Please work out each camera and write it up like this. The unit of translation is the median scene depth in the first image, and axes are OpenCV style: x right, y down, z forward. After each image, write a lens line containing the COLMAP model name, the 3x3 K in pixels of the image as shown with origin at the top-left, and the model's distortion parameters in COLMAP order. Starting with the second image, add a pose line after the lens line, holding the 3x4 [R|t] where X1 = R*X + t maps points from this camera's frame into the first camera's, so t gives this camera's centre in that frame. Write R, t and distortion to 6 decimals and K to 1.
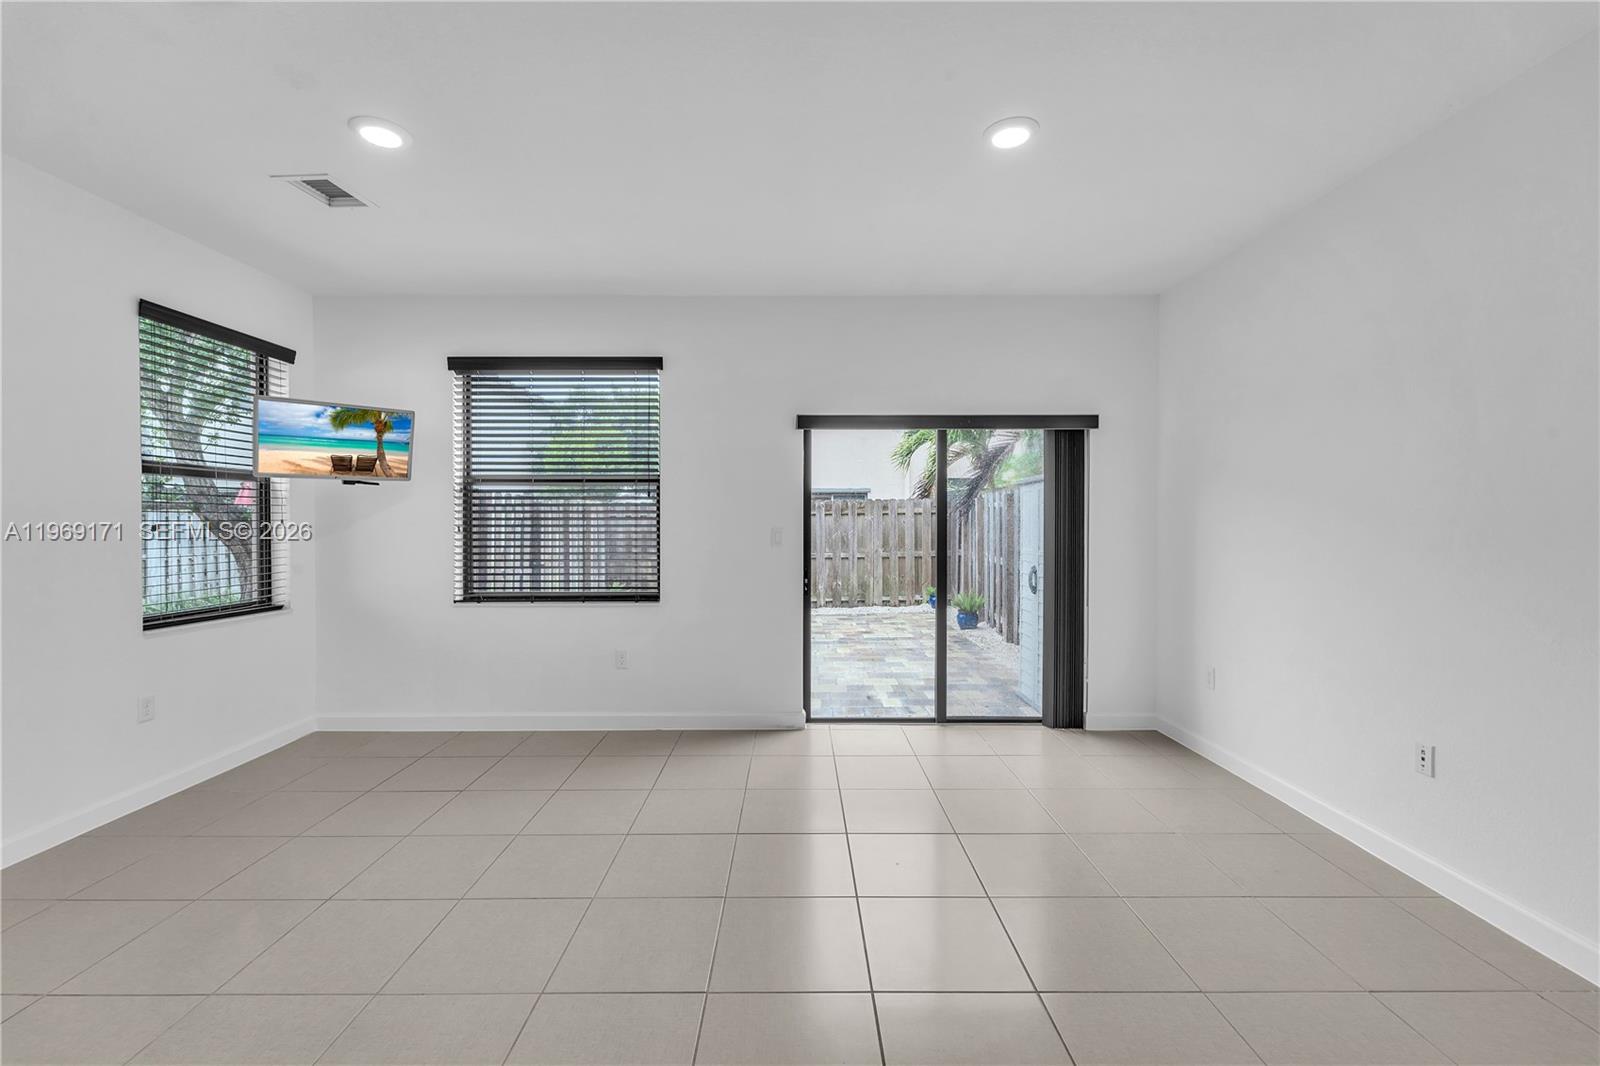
lens RADIAL K [[657.5, 0, 799.9], [0, 657.5, 523.2], [0, 0, 1]] dist [0.002097, 0.000128]
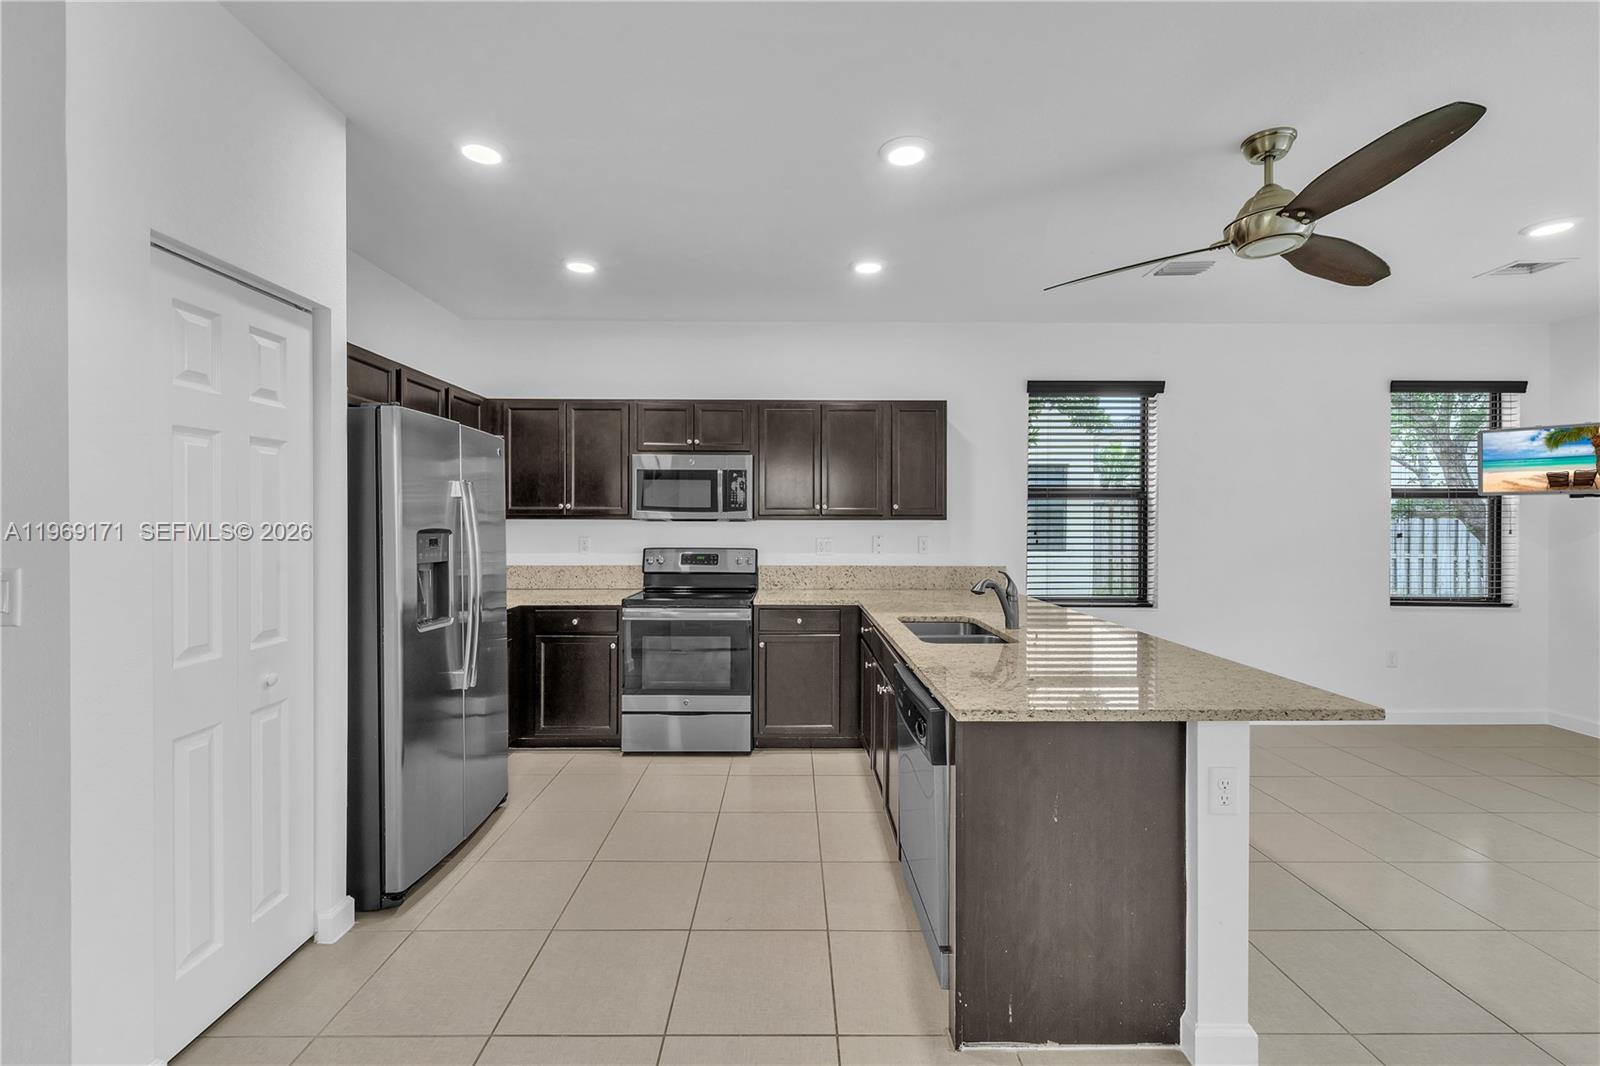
lens RADIAL K [[670.1, 0, 793.0], [0, 670.1, 524.4], [0, 0, 1]] dist [0.000058, 0.000026]
pose [[0.000051, 0.007501, -0.999972, 0.363929], [-0.004947, 0.999960, 0.007500, -0.016155], [0.999988, 0.004946, 0.000088, -0.245254]]
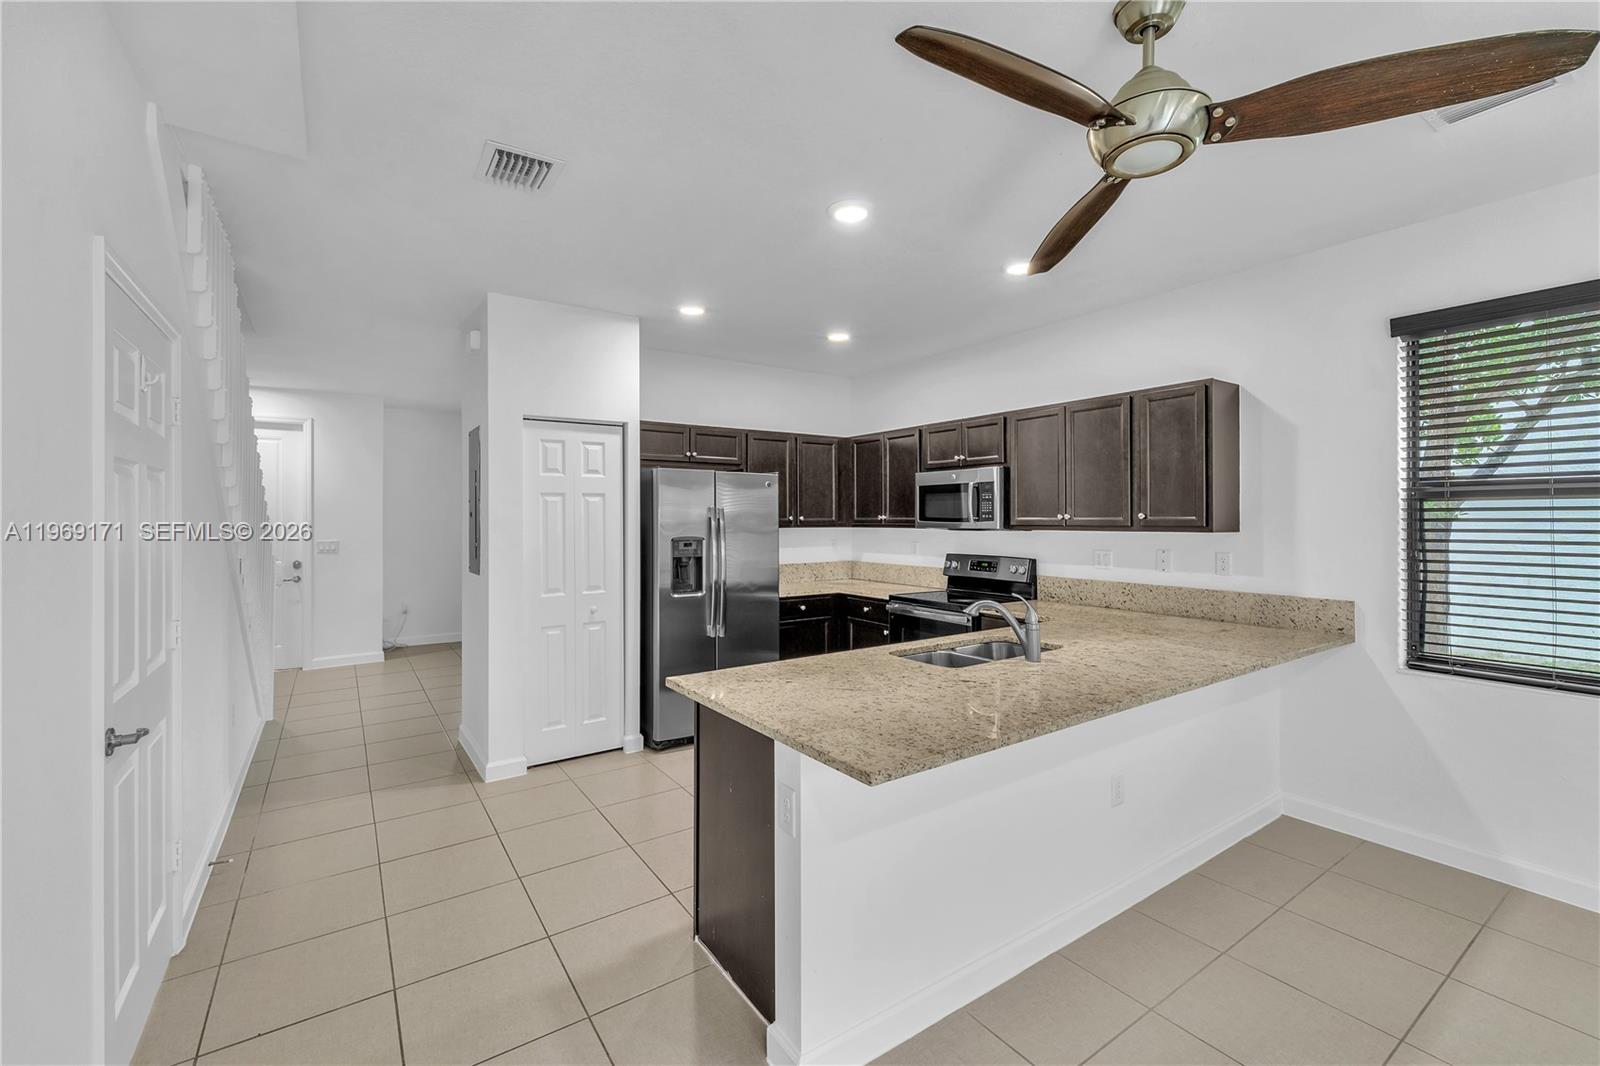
lens RADIAL K [[672.5, 0, 803.9], [0, 672.5, 517.4], [0, 0, 1]] dist [0.002400, 0.000103]
pose [[-0.828281, 0.005082, -0.560290, 0.187444], [0.004078, 0.999987, 0.003040, -0.038241], [0.560298, 0.000233, -0.828291, 0.366875]]
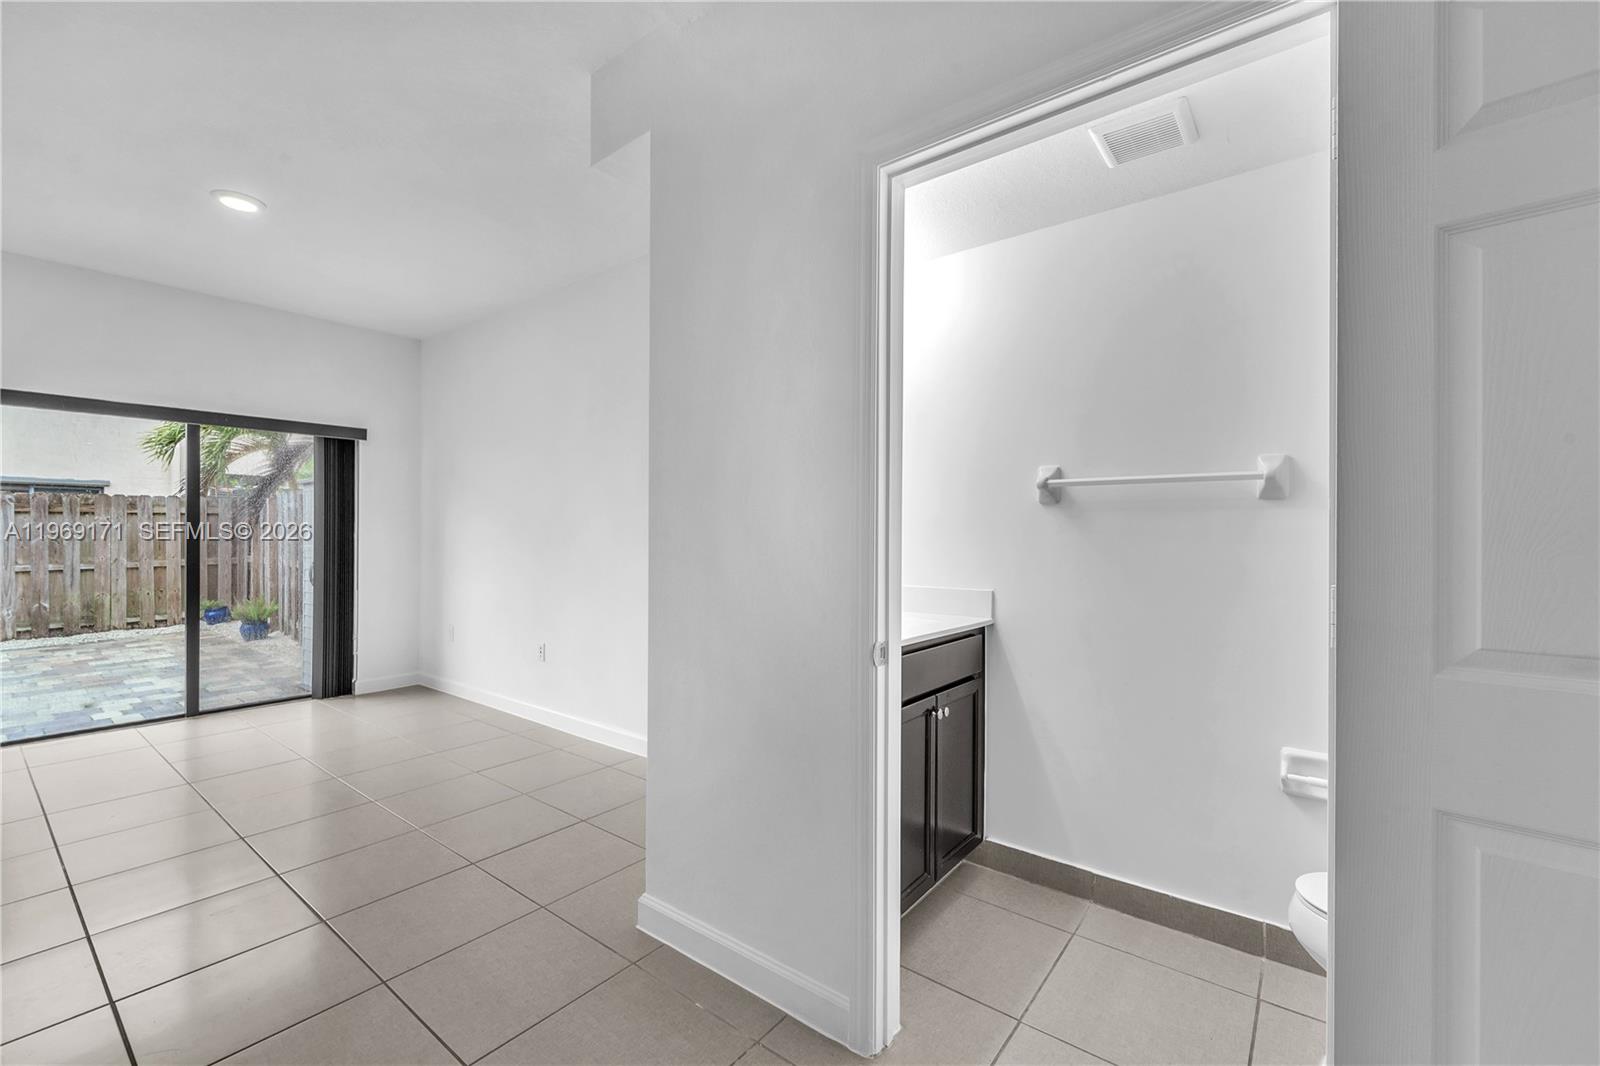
lens RADIAL K [[669.4, 0, 800.0], [0, 669.4, 533.0], [0, 0, 1]] dist [0.001713, -0.000169]
pose [[0.621131, 0.001170, 0.783706, -0.010846], [-0.000915, 0.999999, -0.000768, 0.023732], [-0.783706, -0.000240, 0.621132, -0.362898]]
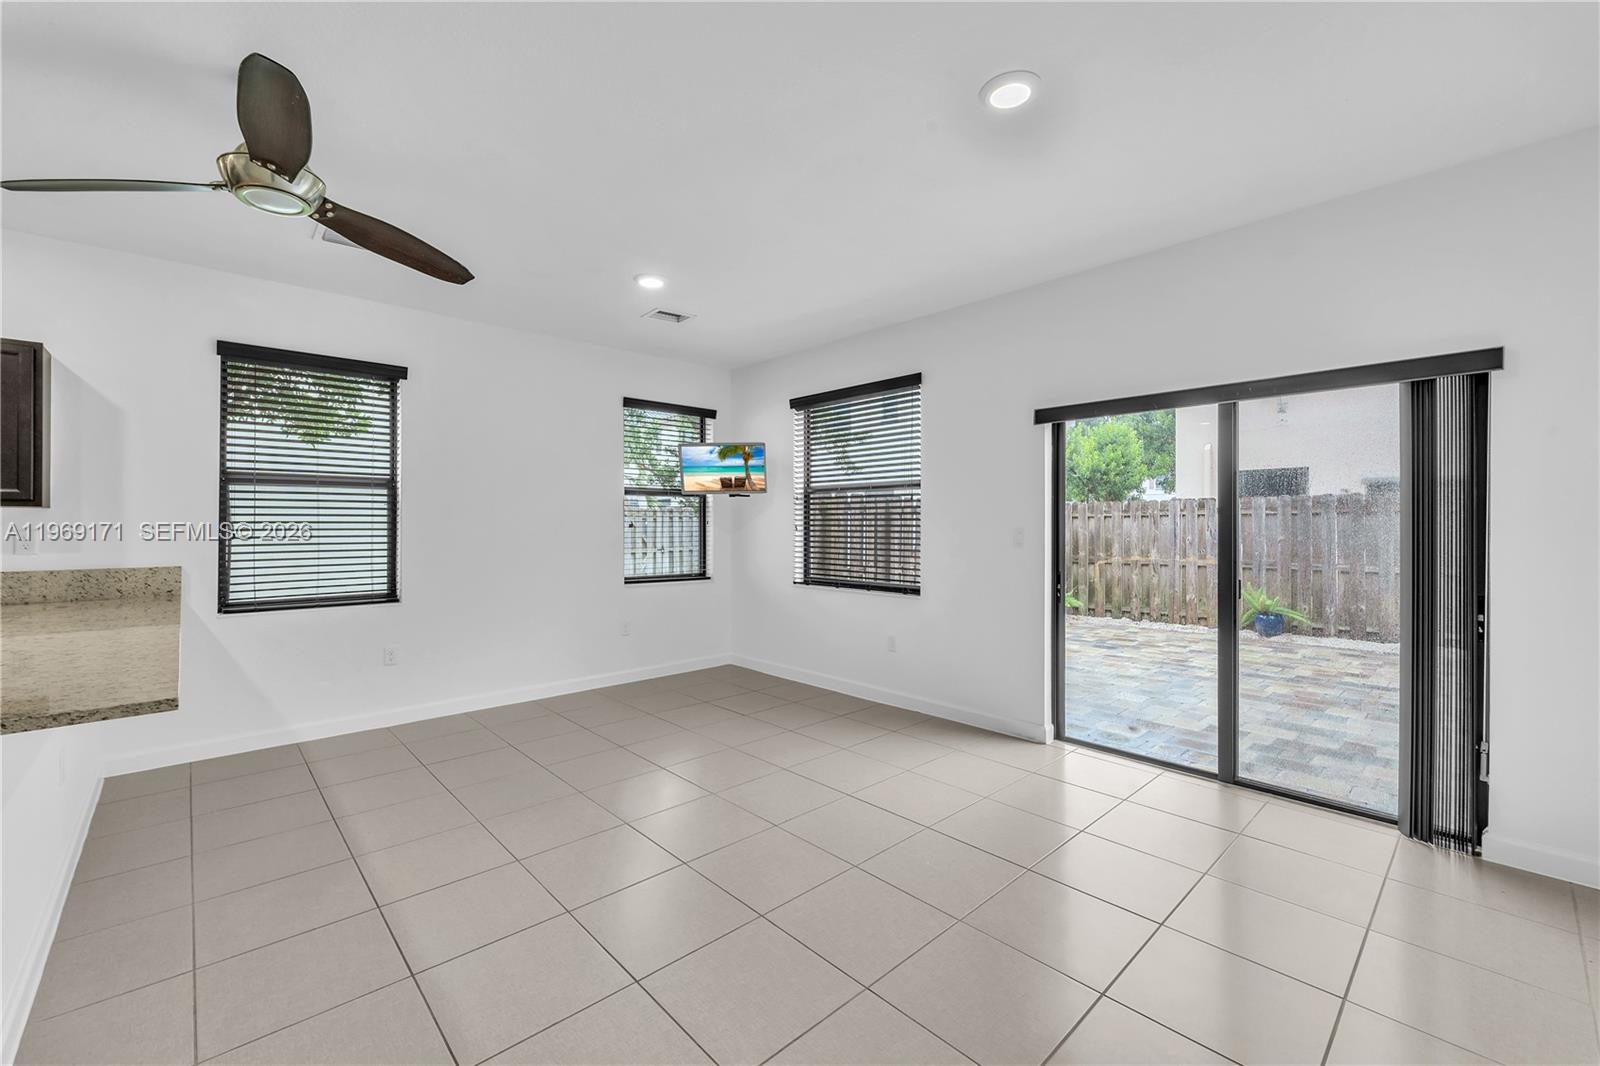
lens RADIAL K [[657.5, 0, 799.9], [0, 657.5, 523.2], [0, 0, 1]] dist [0.002097, 0.000128]
pose [[0.677380, 0.000667, -0.735633, 0.448537], [-0.002621, 0.999995, -0.001507, 0.001097], [0.735628, 0.002949, 0.677379, 0.107515]]
